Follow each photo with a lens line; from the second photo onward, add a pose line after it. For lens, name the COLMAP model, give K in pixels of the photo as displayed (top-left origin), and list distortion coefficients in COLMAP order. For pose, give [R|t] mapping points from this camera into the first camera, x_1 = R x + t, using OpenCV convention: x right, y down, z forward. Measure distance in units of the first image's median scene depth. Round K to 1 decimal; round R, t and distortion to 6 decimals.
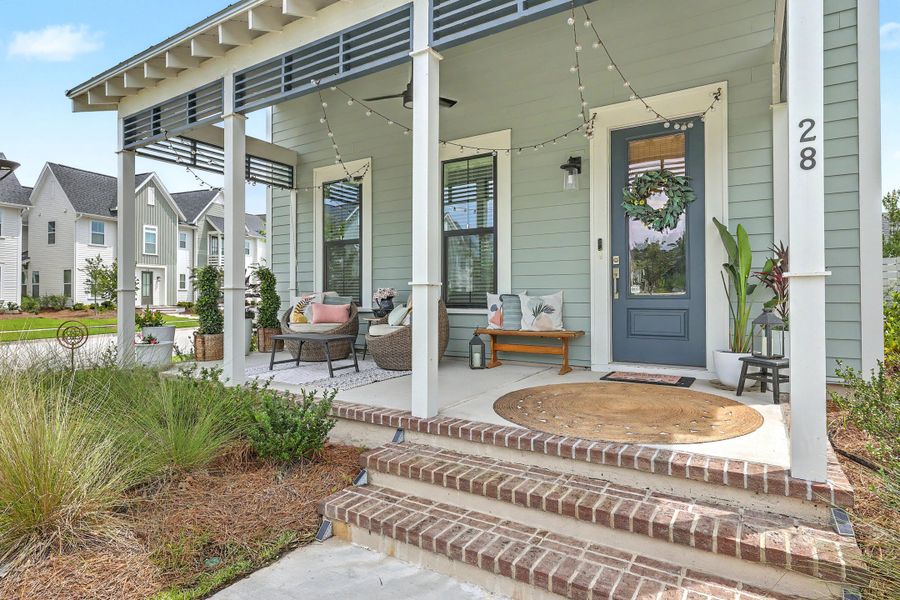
lens RADIAL K [[489.1, 0, 452.4], [0, 489.1, 292.1], [0, 0, 1]] dist [0.003954, -0.000129]
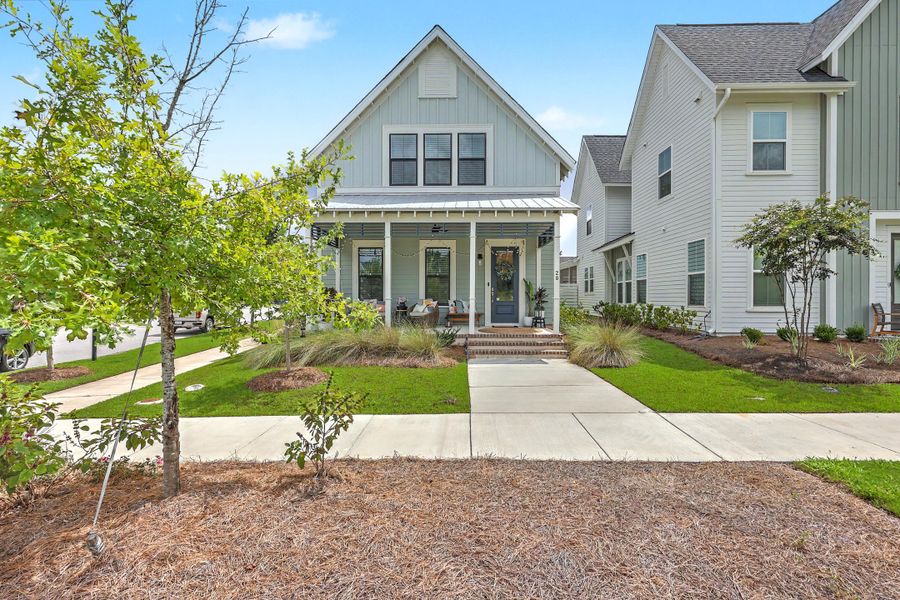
lens RADIAL K [[405.3, 0, 454.8], [0, 405.3, 299.3], [0, 0, 1]] dist [-0.003001, -0.000257]
pose [[0.858997, 0.000601, 0.511981, -1.123148], [-0.007464, 0.999908, 0.011349, -0.029179], [-0.511927, -0.013570, 0.858922, -1.013568]]
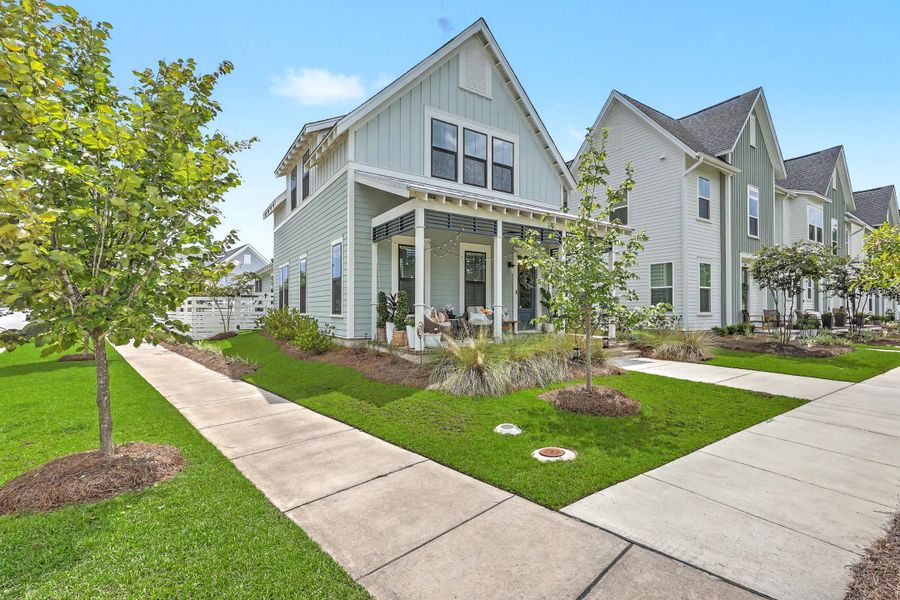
lens RADIAL K [[405.3, 0, 453.7], [0, 405.3, 303.5], [0, 0, 1]] dist [-0.003001, -0.000257]
pose [[0.403452, 0.005874, 0.914982, -2.115099], [-0.013432, 0.999910, -0.000496, -0.016817], [-0.914902, -0.012089, 0.403495, 0.316558]]
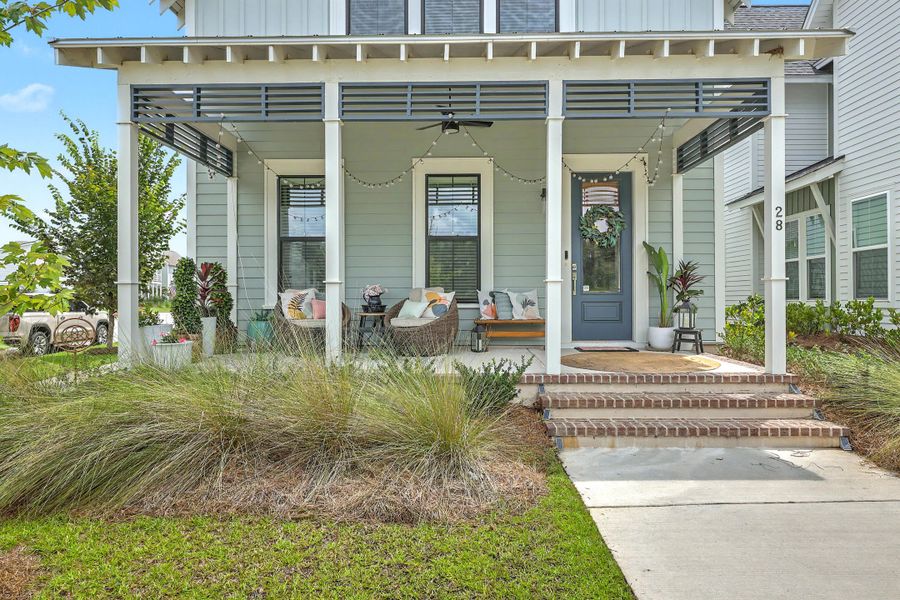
lens RADIAL K [[541.3, 0, 454.7], [0, 541.3, 297.9], [0, 0, 1]] dist [0.007830, -0.000139]
pose [[0.858075, 0.002054, 0.513520, -0.714391], [-0.003613, 0.999991, 0.002038, 0.019611], [-0.513512, -0.003604, 0.858075, -0.130034]]
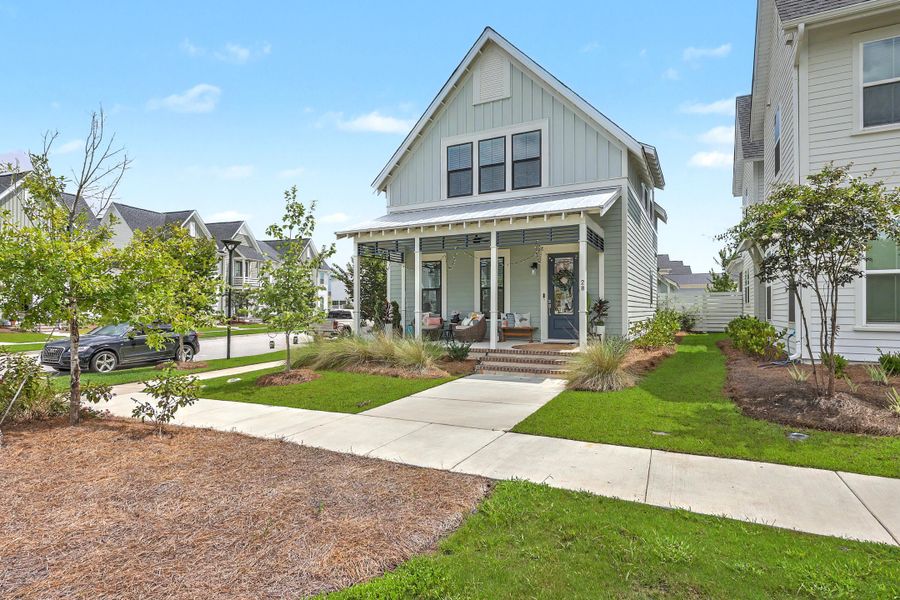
lens RADIAL K [[464.4, 0, 453.5], [0, 464.4, 305.9], [0, 0, 1]] dist [-0.004790, -0.000390]
pose [[0.996589, 0.003235, 0.082466, -0.400391], [-0.003180, 0.999995, -0.000805, -0.035147], [-0.082468, 0.000540, 0.996594, -1.487088]]
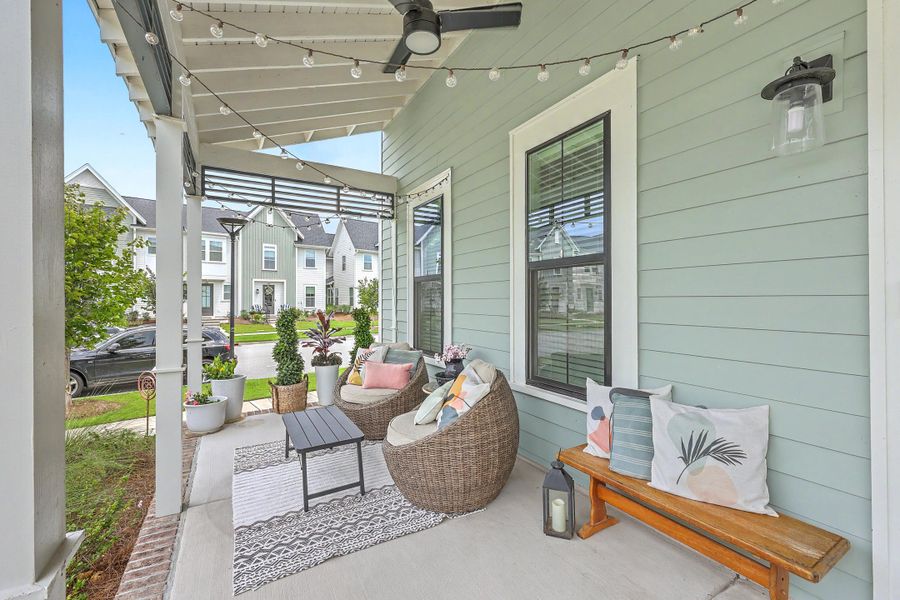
lens RADIAL K [[380.3, 0, 453.5], [0, 380.3, 297.8], [0, 0, 1]] dist [0.007301, 0.000205]
pose [[0.891929, -0.003146, -0.452165, 0.137809], [0.005302, 0.999980, 0.003500, -0.095036], [0.452145, -0.005519, 0.891927, 0.607931]]
